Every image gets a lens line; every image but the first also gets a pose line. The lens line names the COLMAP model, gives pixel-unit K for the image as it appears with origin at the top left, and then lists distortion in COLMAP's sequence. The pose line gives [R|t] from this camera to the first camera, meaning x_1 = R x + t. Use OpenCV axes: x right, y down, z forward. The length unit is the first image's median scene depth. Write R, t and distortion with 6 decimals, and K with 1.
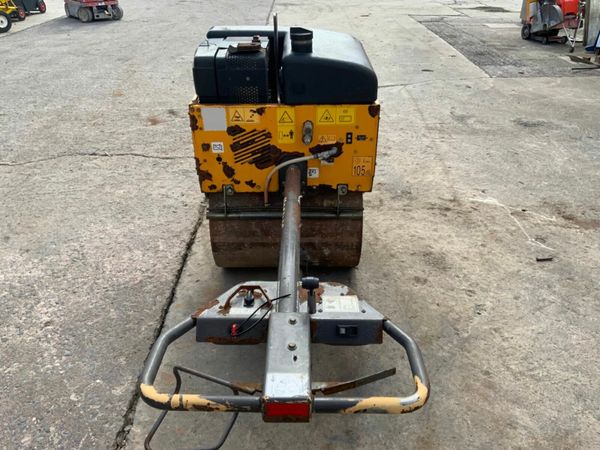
lens RADIAL K [[492.0, 0, 300.0], [0, 492.0, 225.0], [0, 0, 1]] dist [0.109775, -0.229214]
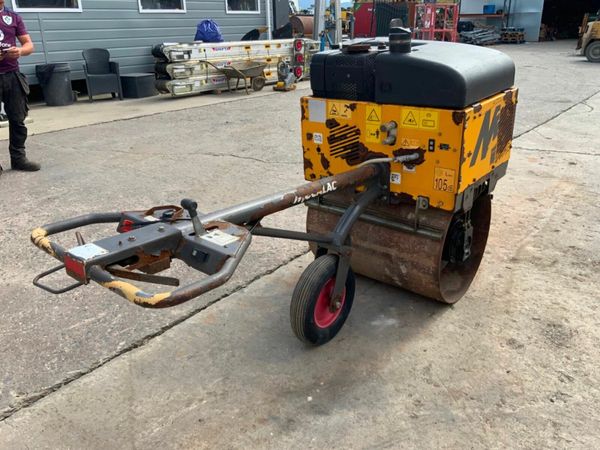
lens RADIAL K [[492.0, 0, 300.0], [0, 492.0, 225.0], [0, 0, 1]] dist [0.109775, -0.229214]
pose [[0.775864, 0.231722, -0.586805, 0.495372], [-0.302104, 0.952995, -0.023111, 0.063514], [0.553867, 0.195207, 0.809398, 0.140183]]
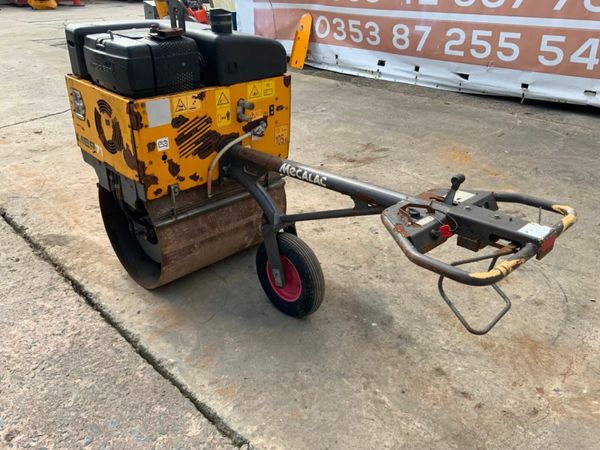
lens RADIAL K [[492.0, 0, 300.0], [0, 492.0, 225.0], [0, 0, 1]] dist [0.109775, -0.229214]
pose [[0.719376, -0.308816, 0.622198, -0.614750], [0.335961, 0.938685, 0.077464, -0.003122], [-0.607970, 0.153308, 0.779018, 0.159432]]
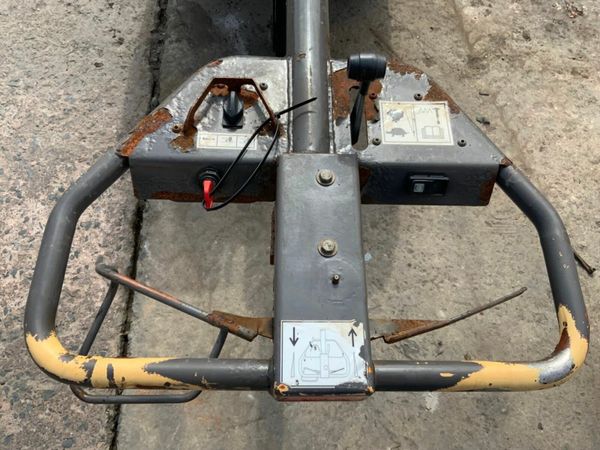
lens RADIAL K [[497.1, 0, 302.4], [0, 497.1, 224.2], [0, 0, 1]] dist [0.099066, -0.199300]
pose [[0.999071, 0.009245, 0.042089, -0.032174], [-0.032934, 0.793697, 0.607421, -0.038669], [-0.027790, -0.608243, 0.793264, 0.319303]]
